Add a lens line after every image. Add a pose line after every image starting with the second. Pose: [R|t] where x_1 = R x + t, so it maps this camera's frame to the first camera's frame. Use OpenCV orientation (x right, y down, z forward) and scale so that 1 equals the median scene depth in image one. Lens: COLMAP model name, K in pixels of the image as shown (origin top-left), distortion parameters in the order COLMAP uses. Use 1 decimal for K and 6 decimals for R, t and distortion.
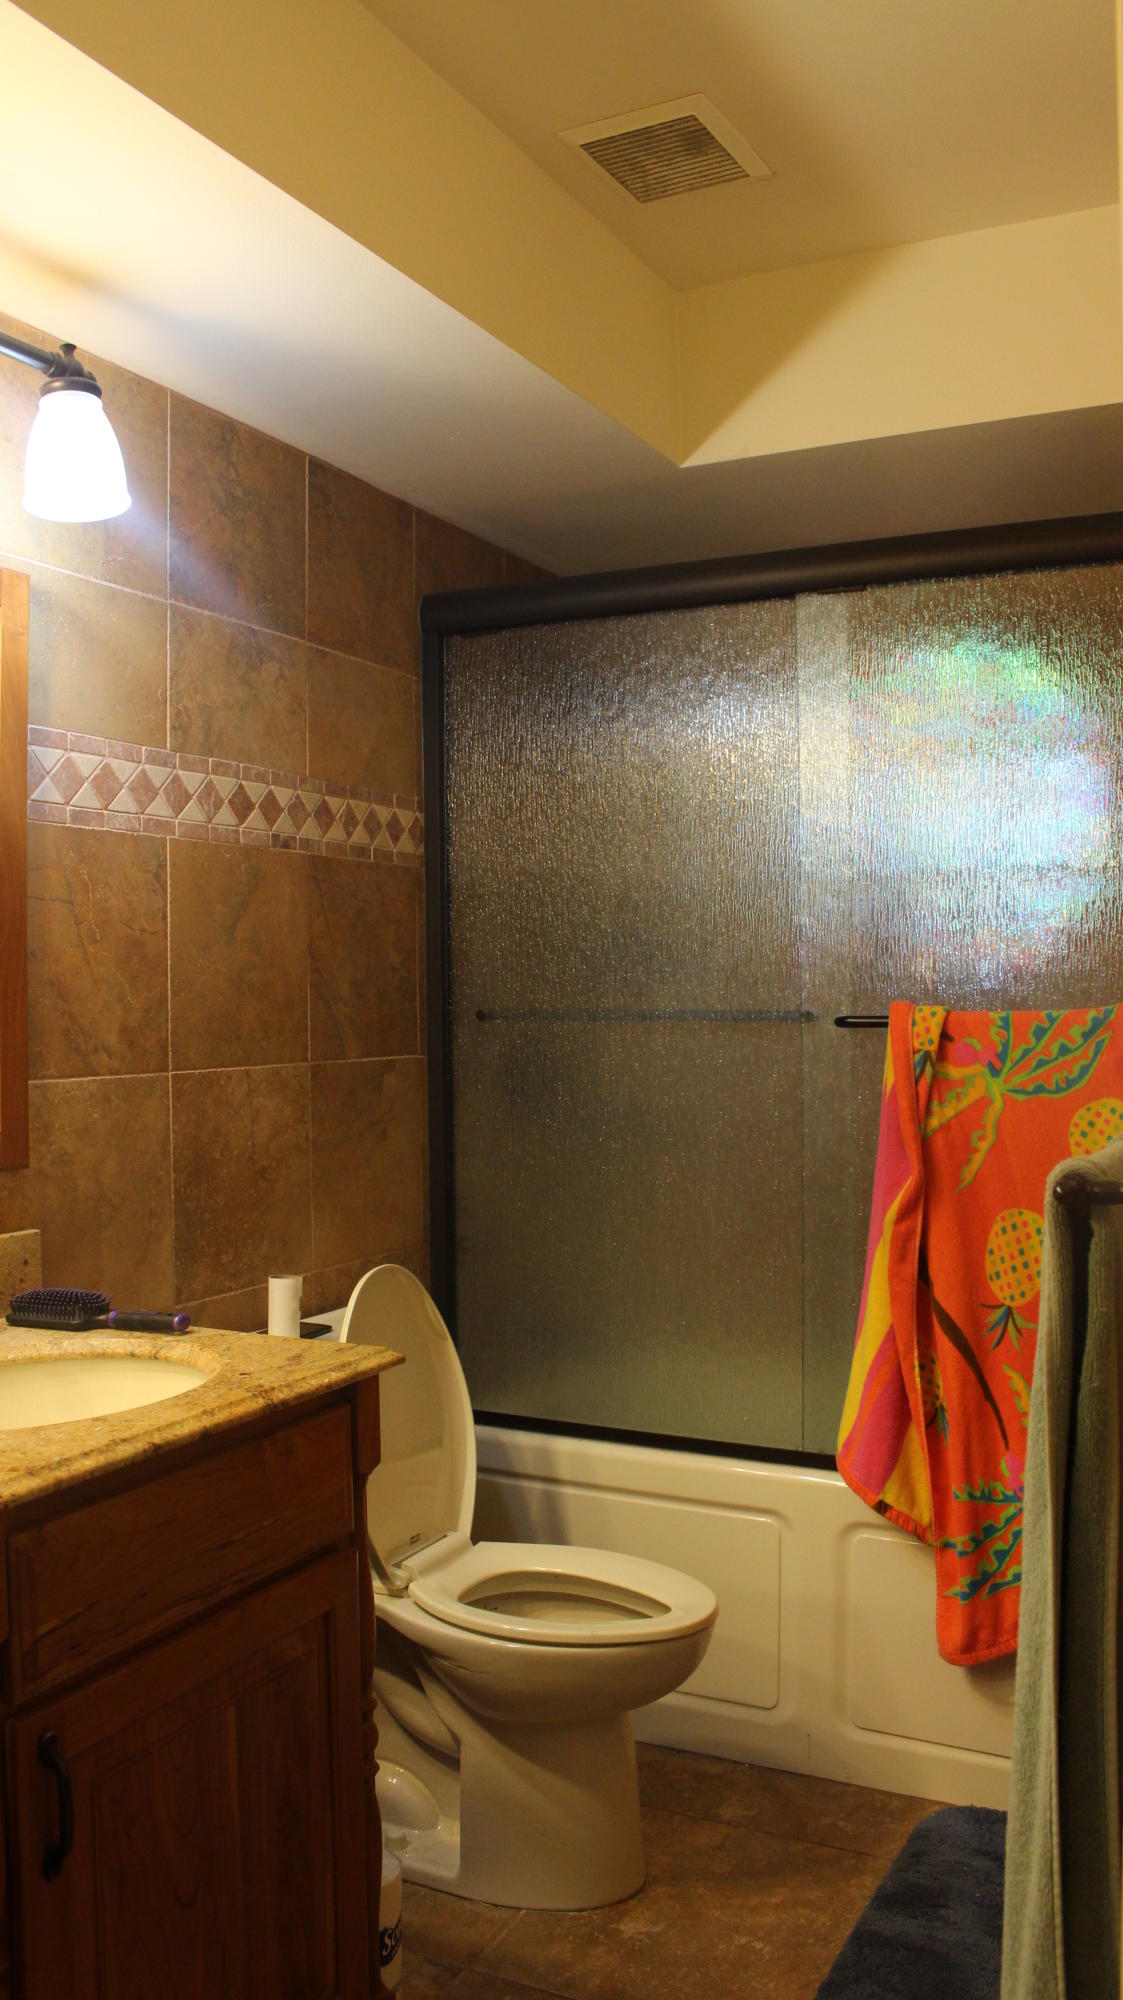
lens RADIAL K [[1664.8, 0, 561.5], [0, 1664.8, 1000.0], [0, 0, 1]] dist [-0.158720, 0.117922]
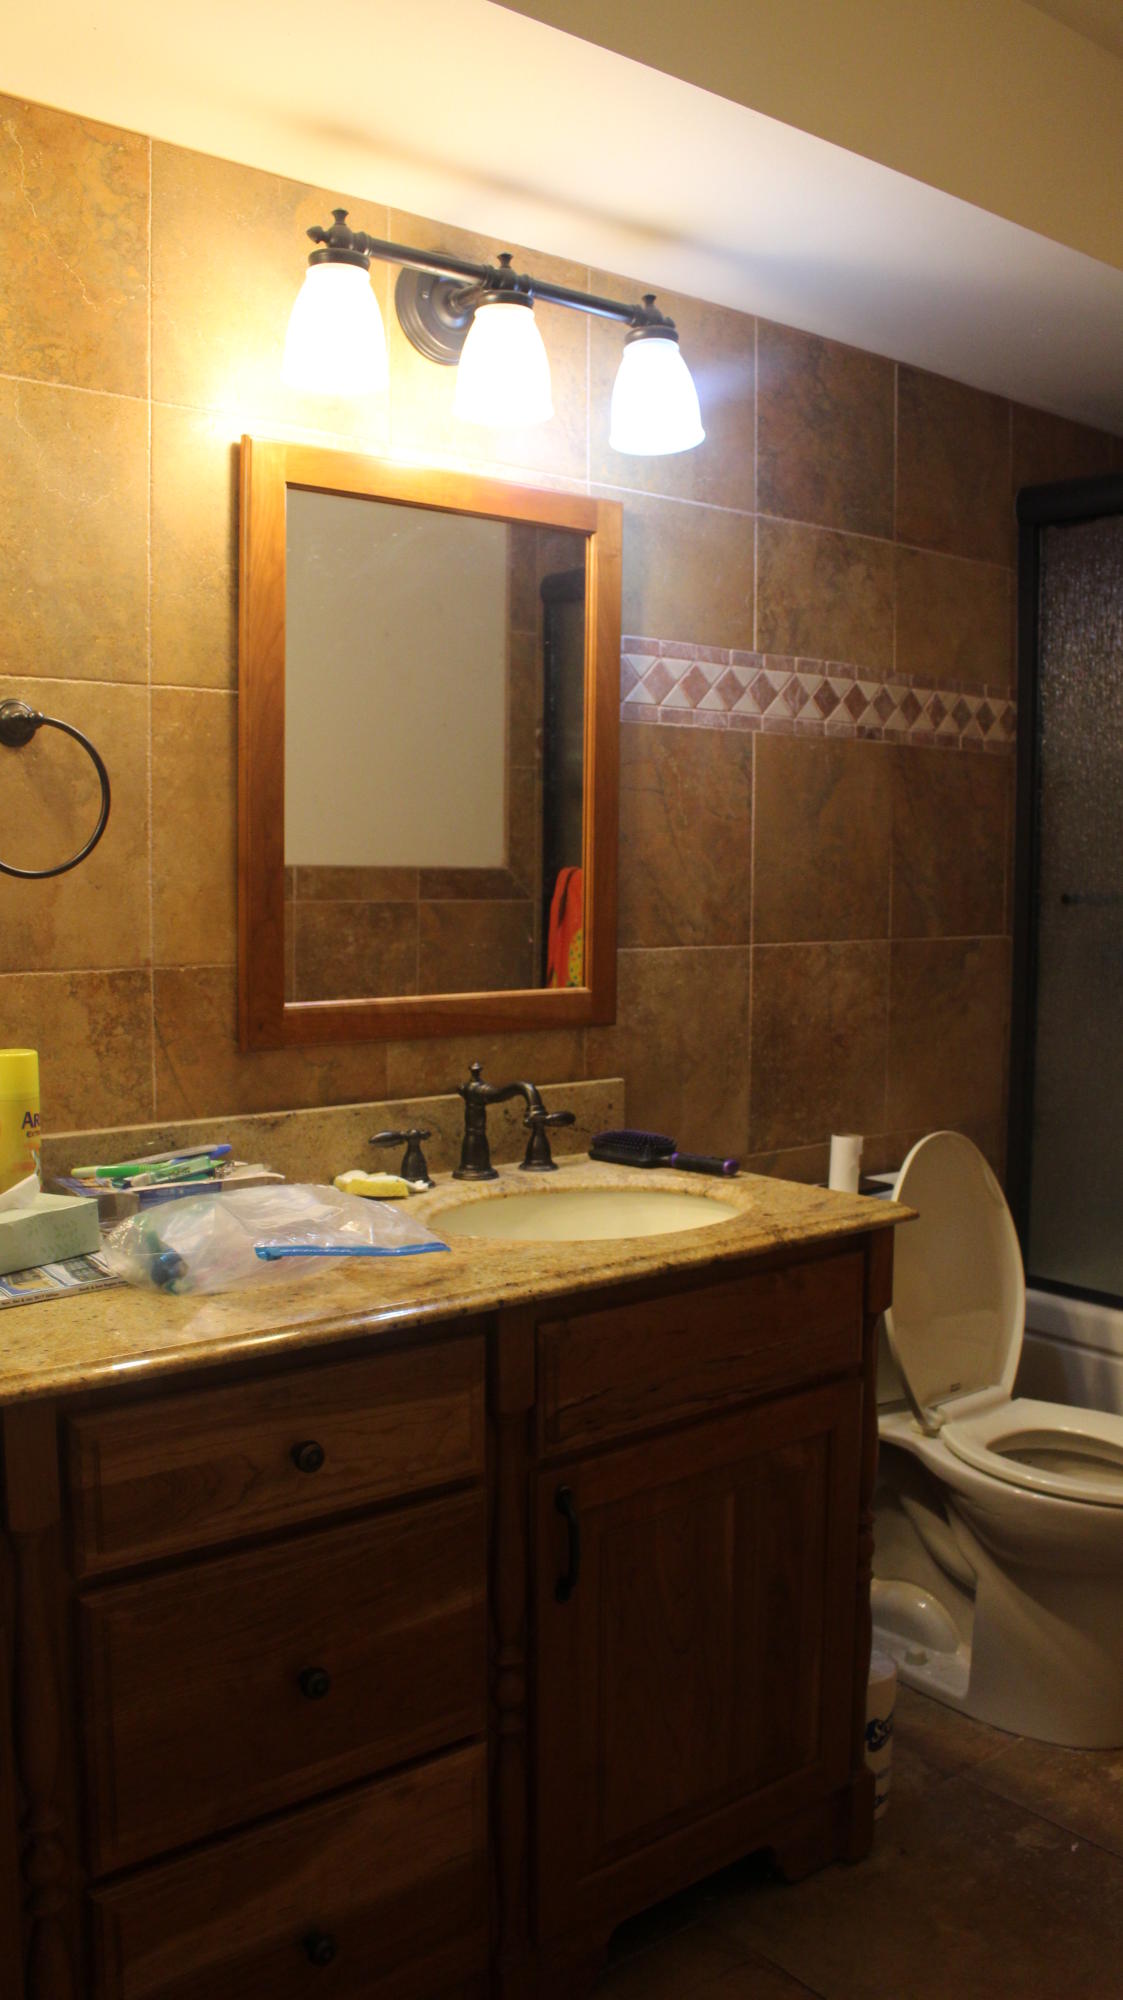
lens RADIAL K [[1664.8, 0, 561.5], [0, 1664.8, 1000.0], [0, 0, 1]] dist [-0.158720, 0.117922]
pose [[0.915098, 0.051446, -0.399936, 0.094747], [-0.018306, 0.996105, 0.086250, -0.013301], [0.402815, -0.071606, 0.912476, -0.072406]]
